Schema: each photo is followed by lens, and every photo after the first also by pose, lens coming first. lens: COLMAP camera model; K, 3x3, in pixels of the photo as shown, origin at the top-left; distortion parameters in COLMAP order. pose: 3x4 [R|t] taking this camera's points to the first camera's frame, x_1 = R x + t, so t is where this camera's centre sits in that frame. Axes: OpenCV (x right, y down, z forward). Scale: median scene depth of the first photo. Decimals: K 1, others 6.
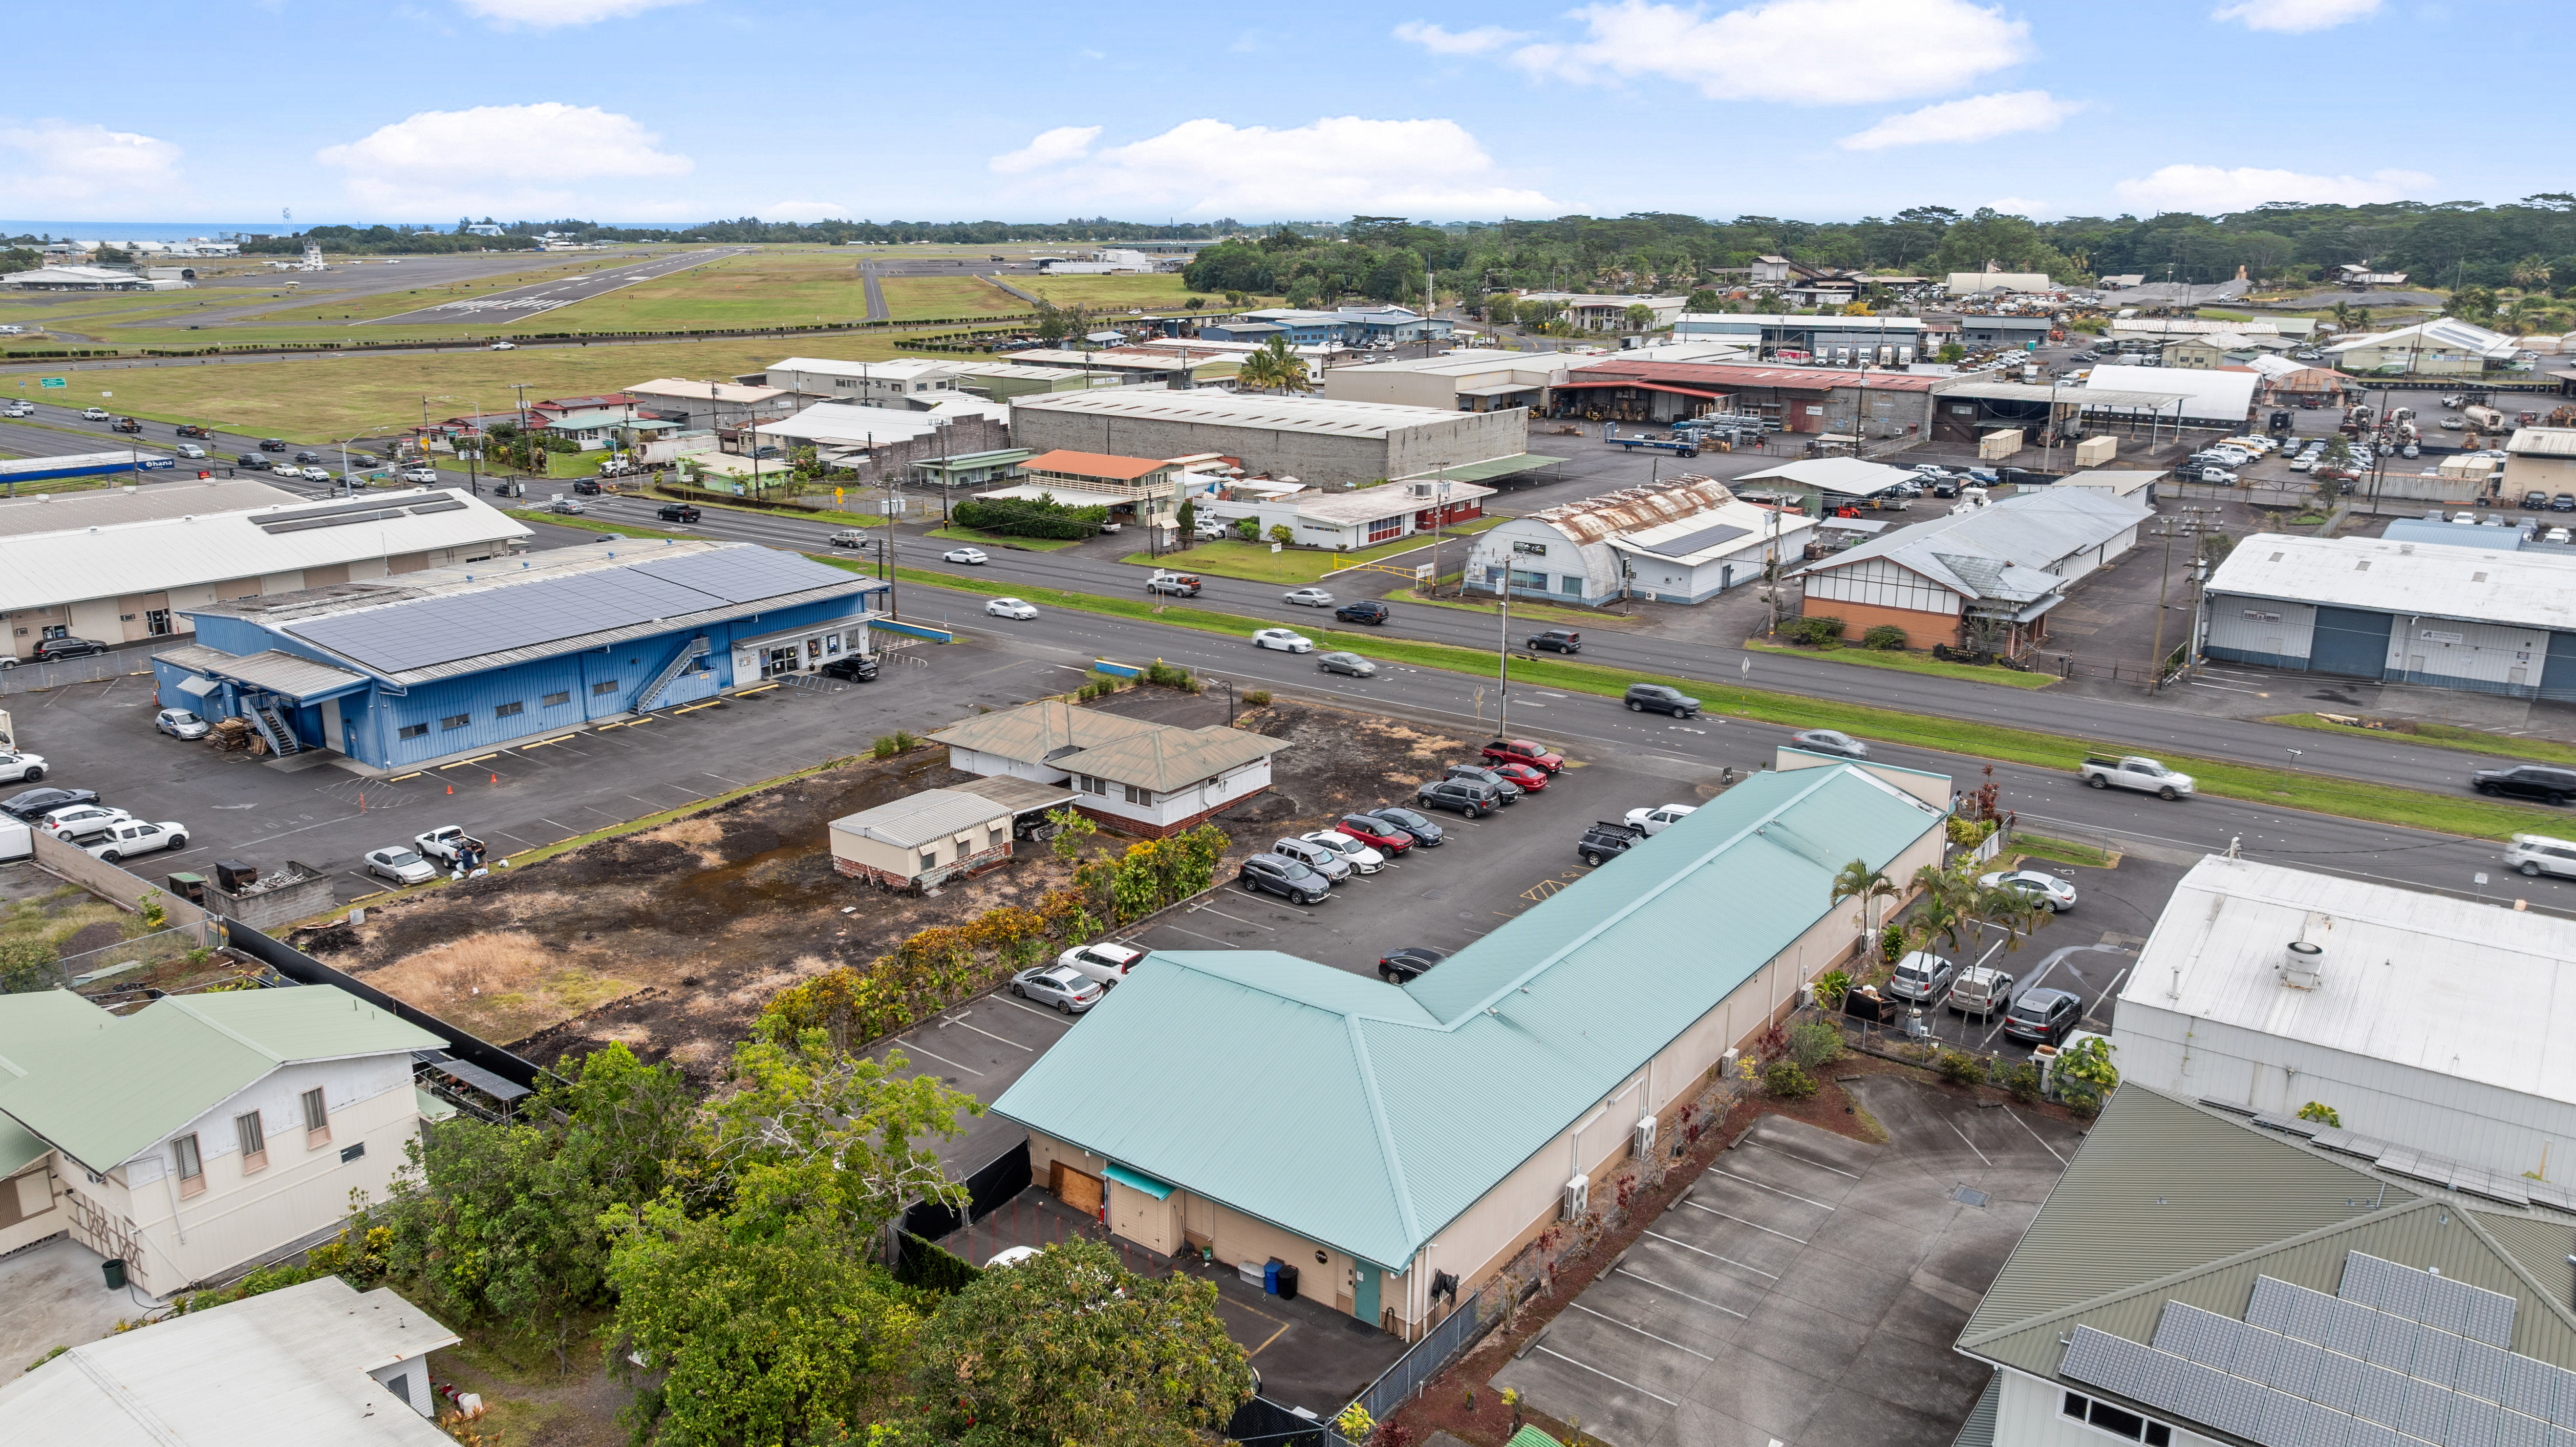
lens RADIAL K [[1814.1, 0, 1284.5], [0, 1814.1, 714.6], [0, 0, 1]] dist [-0.029722, 0.022279]
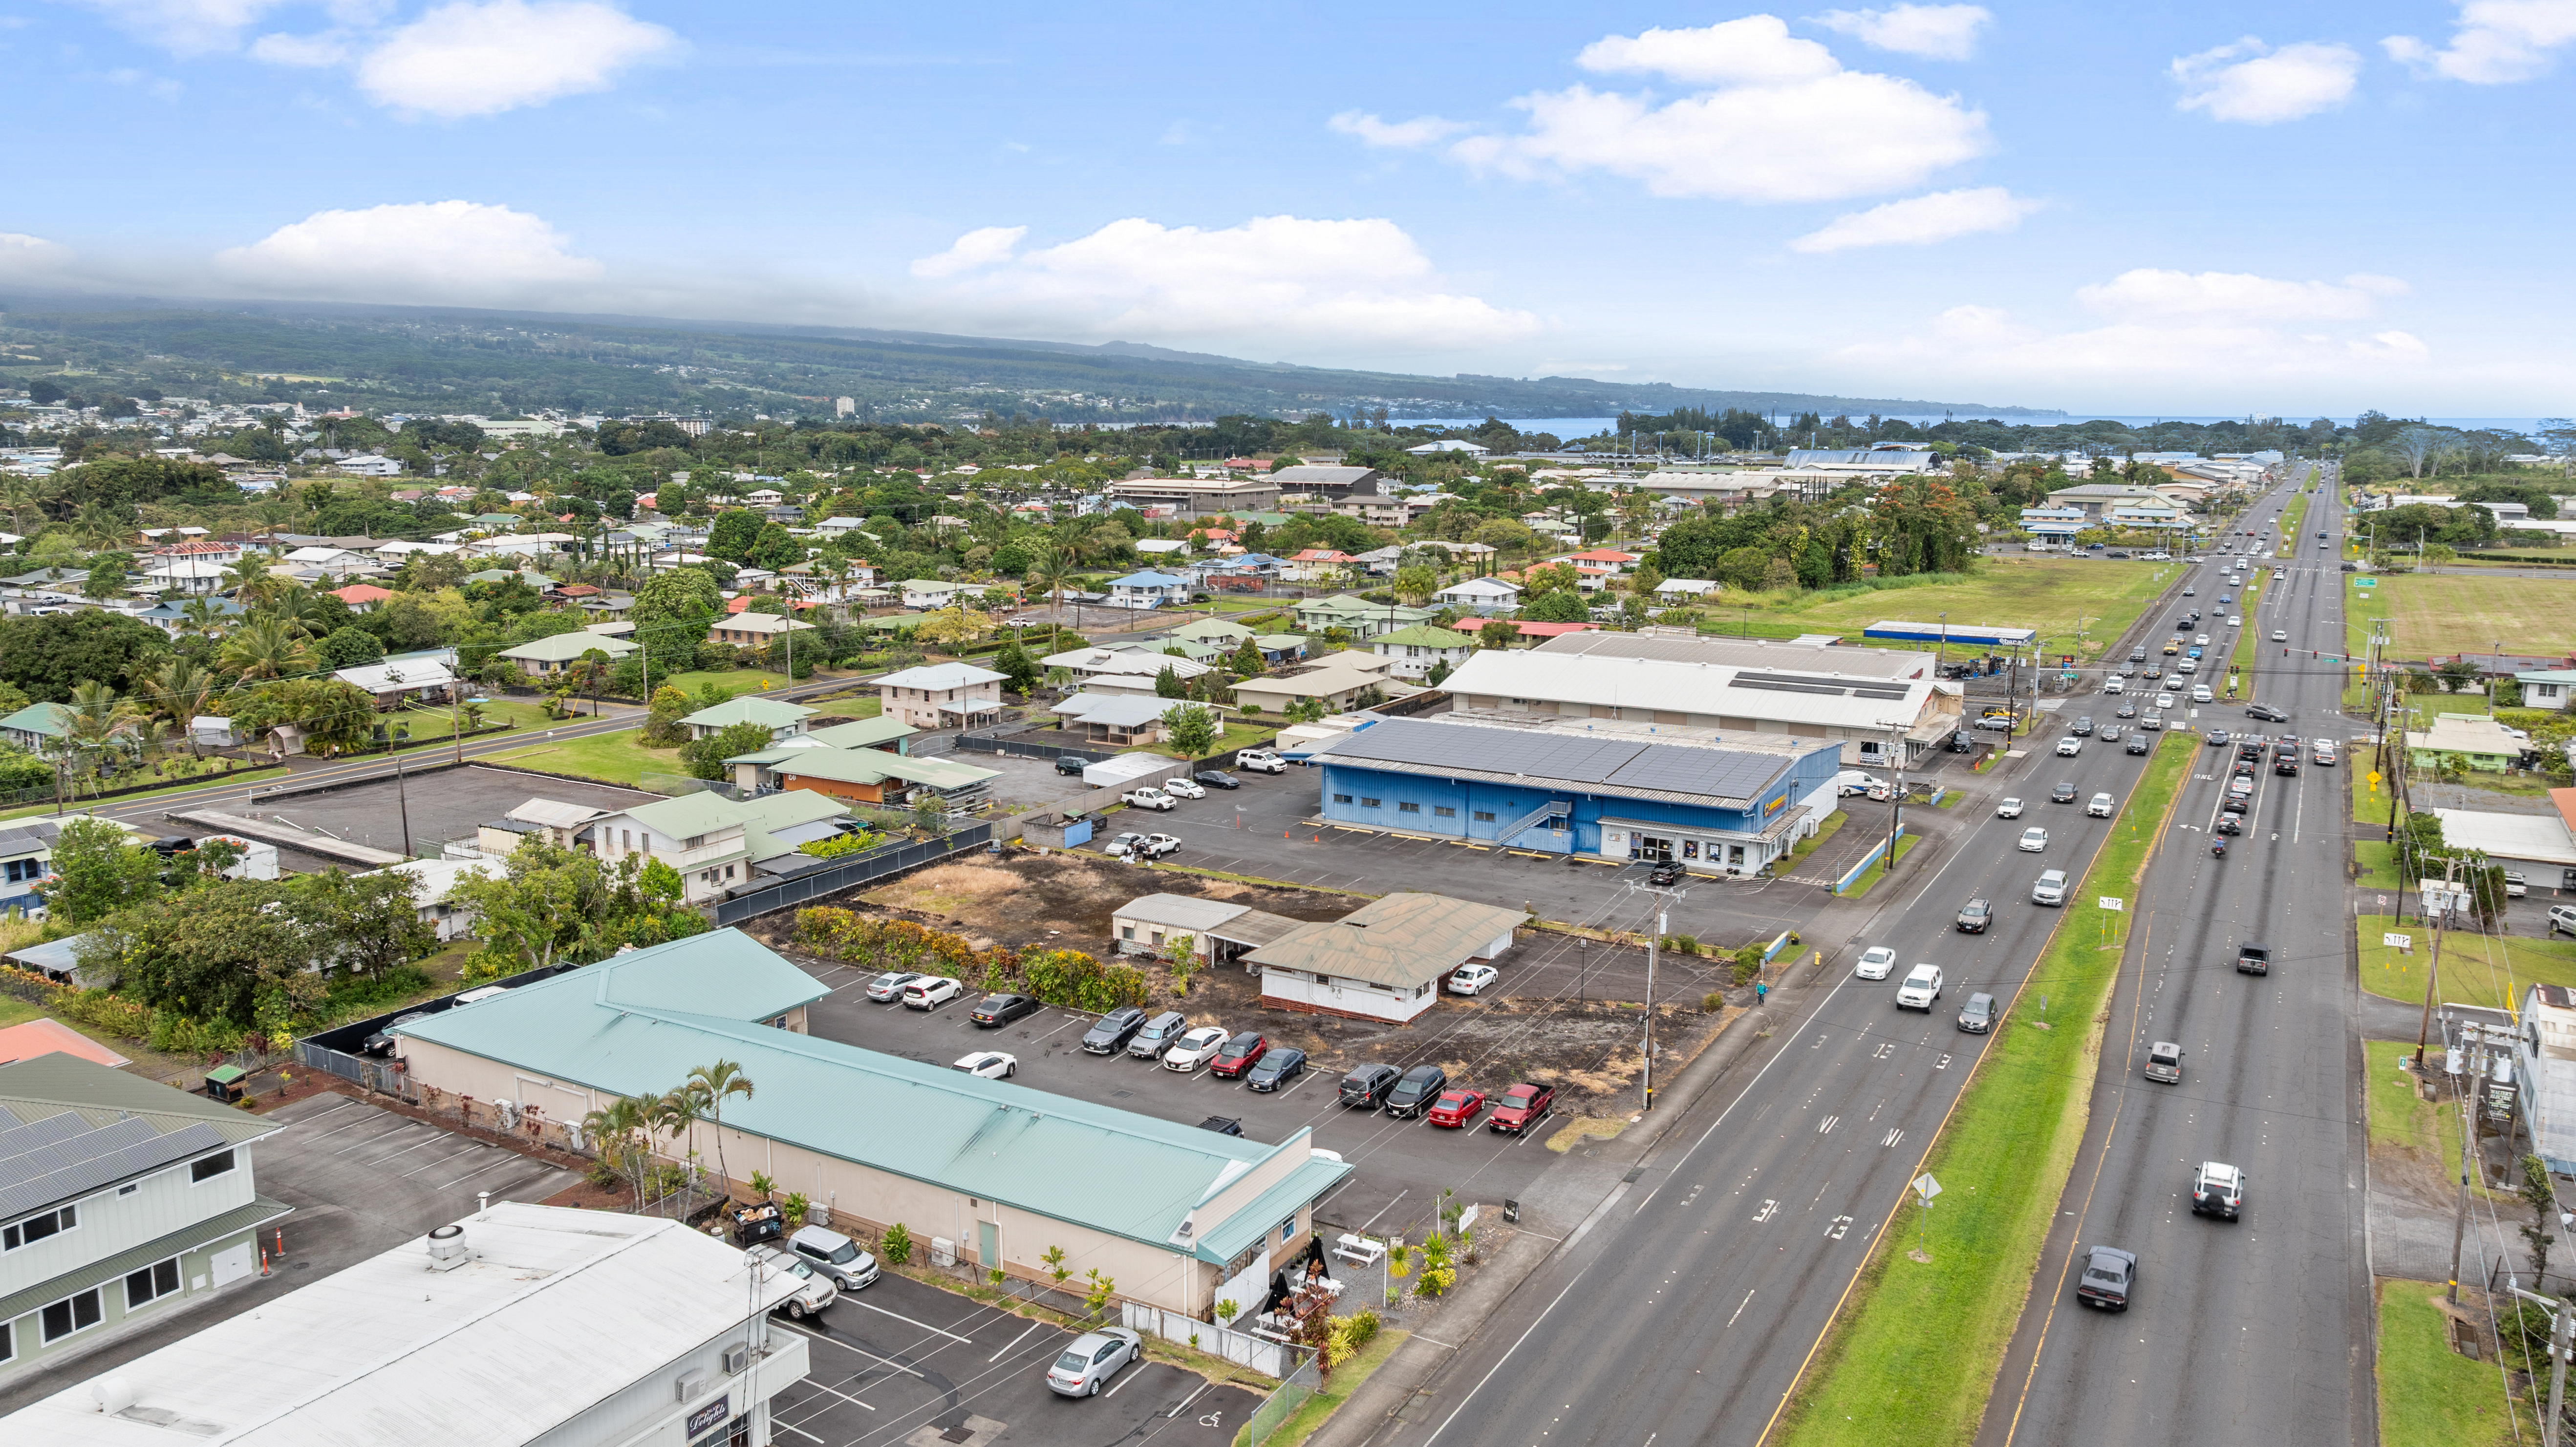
lens RADIAL K [[1814.1, 0, 1281.7], [0, 1814.1, 715.7], [0, 0, 1]] dist [-0.029722, 0.022279]
pose [[0.105489, 0.162506, -0.981052, 0.845144], [-0.263707, 0.955807, 0.129969, -0.211582], [0.958817, 0.245000, 0.143681, 0.680029]]
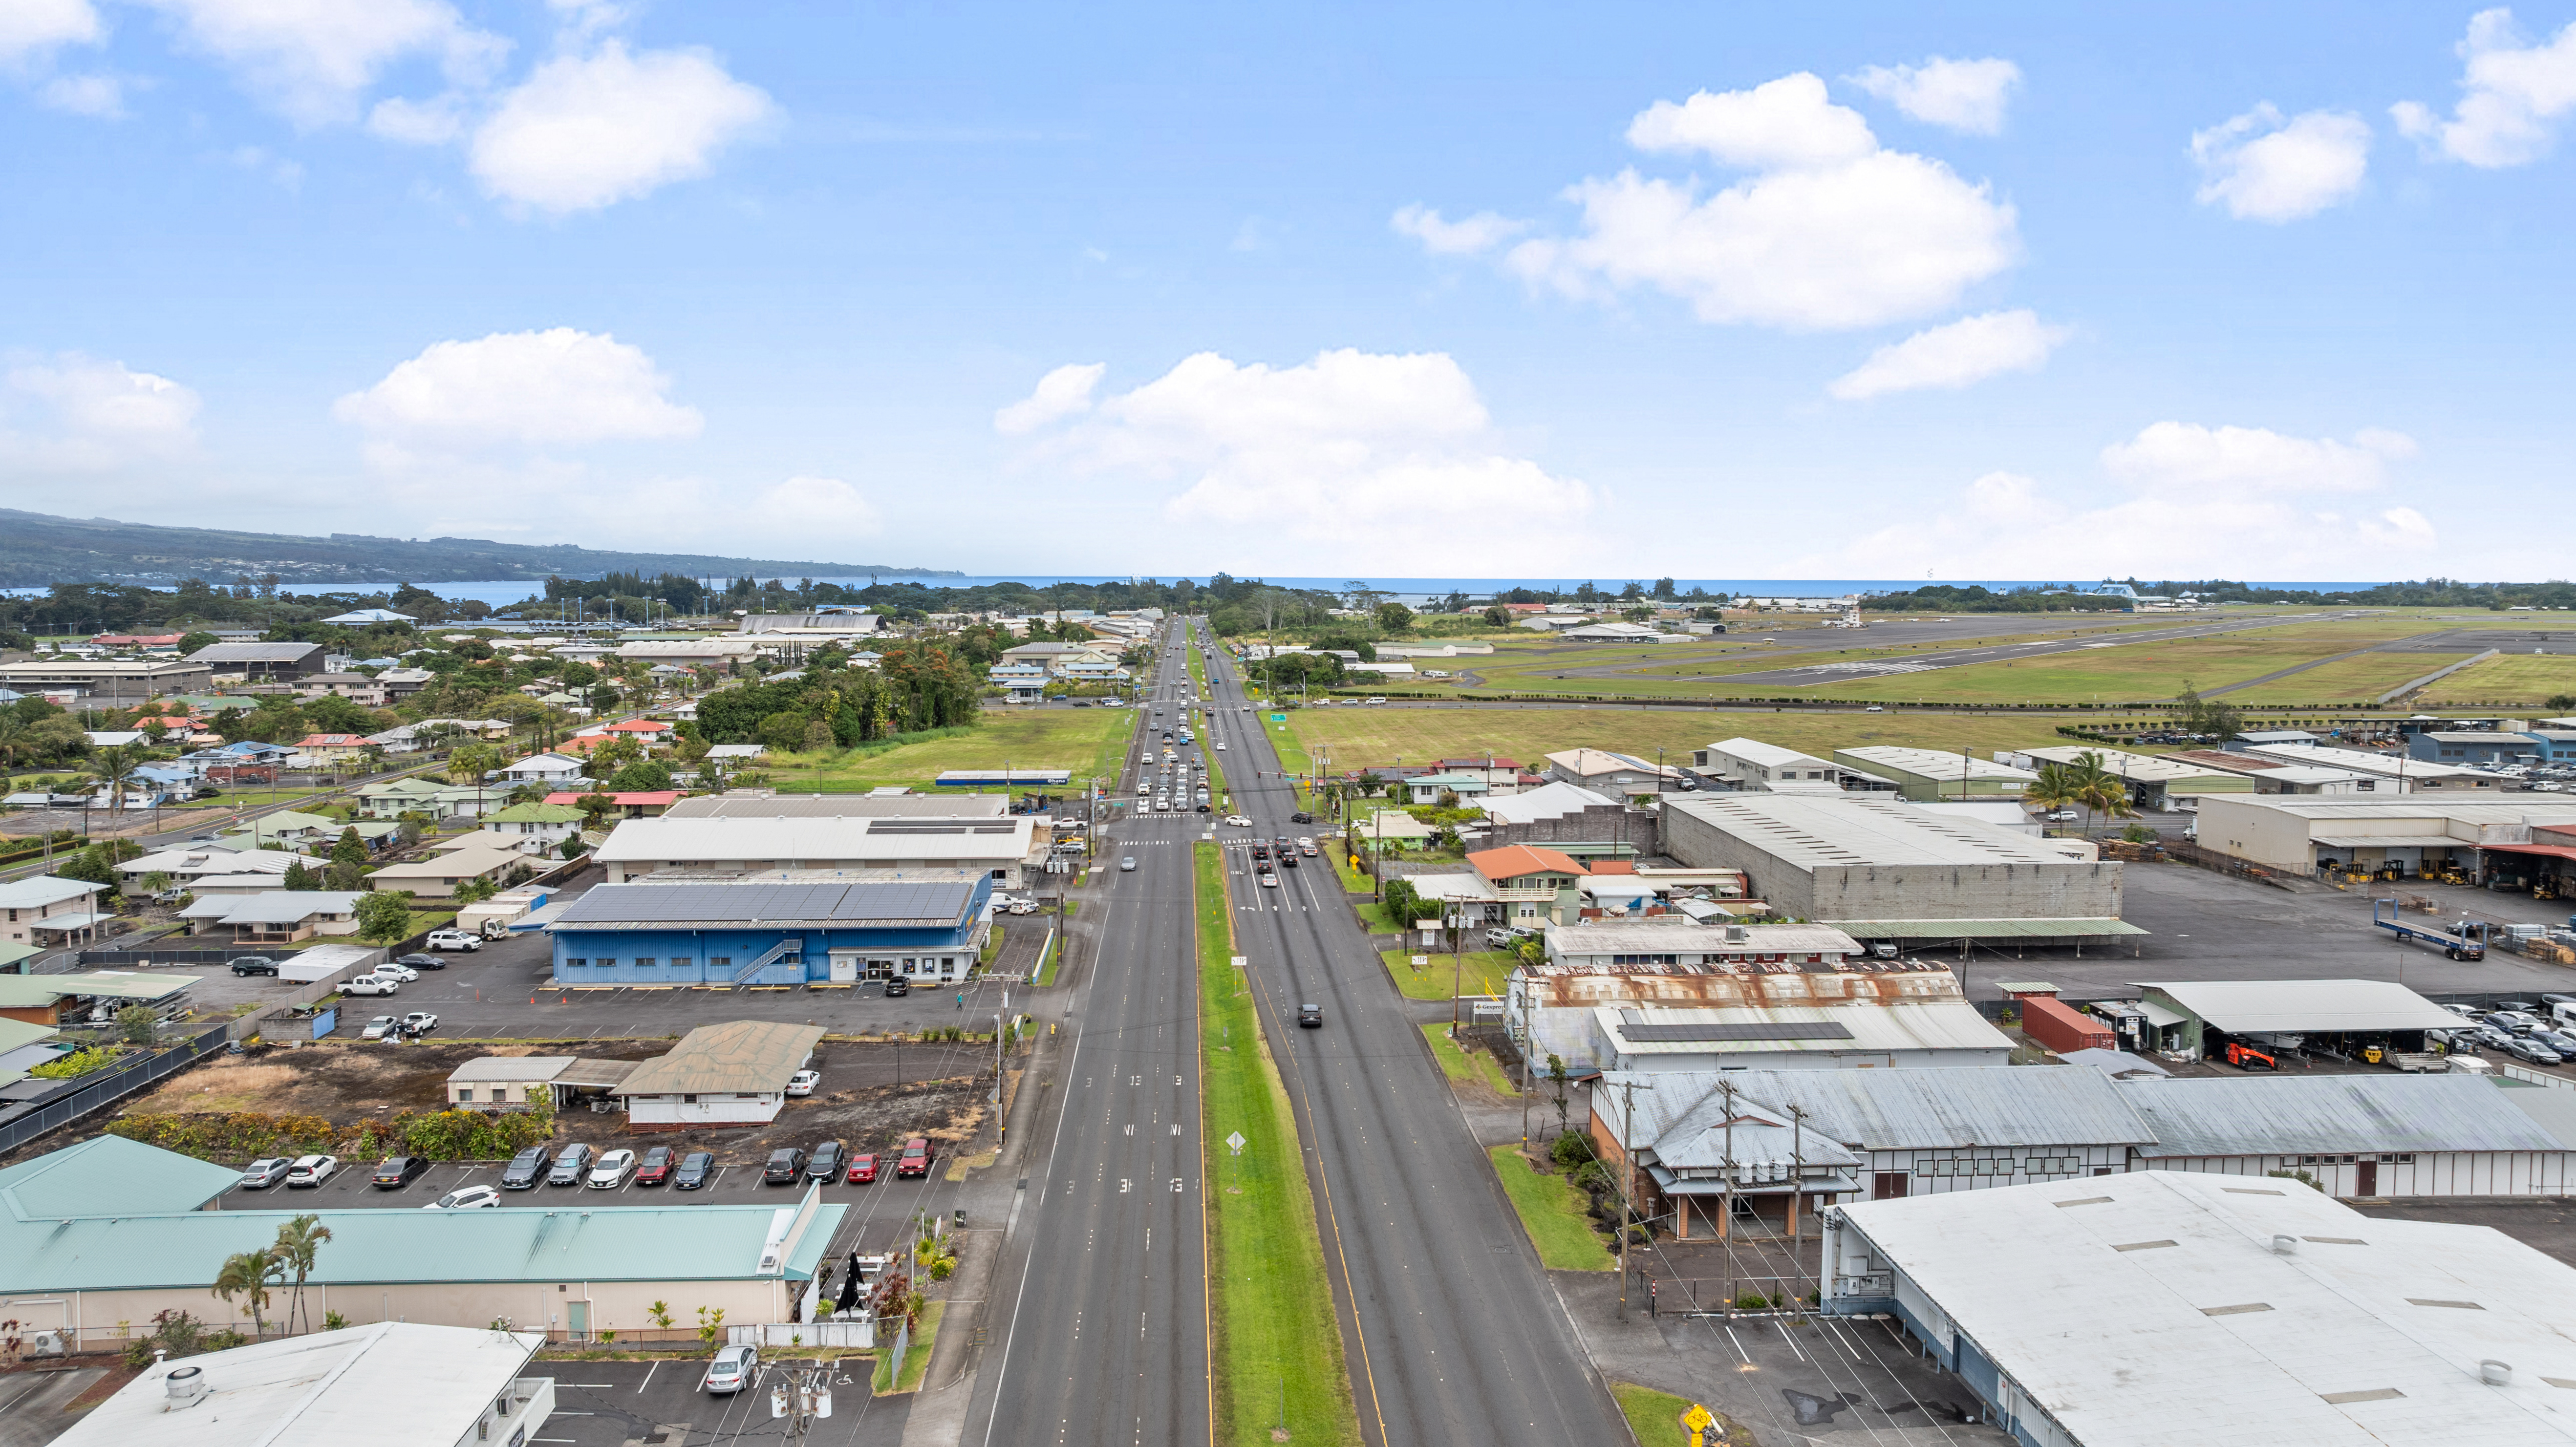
lens RADIAL K [[1814.1, 0, 1284.9], [0, 1814.1, 733.8], [0, 0, 1]] dist [-0.029722, 0.022279]
pose [[0.633858, 0.065784, -0.770647, 1.004037], [-0.202995, 0.975597, -0.083685, -0.162927], [0.746336, 0.209482, 0.631744, 0.404226]]
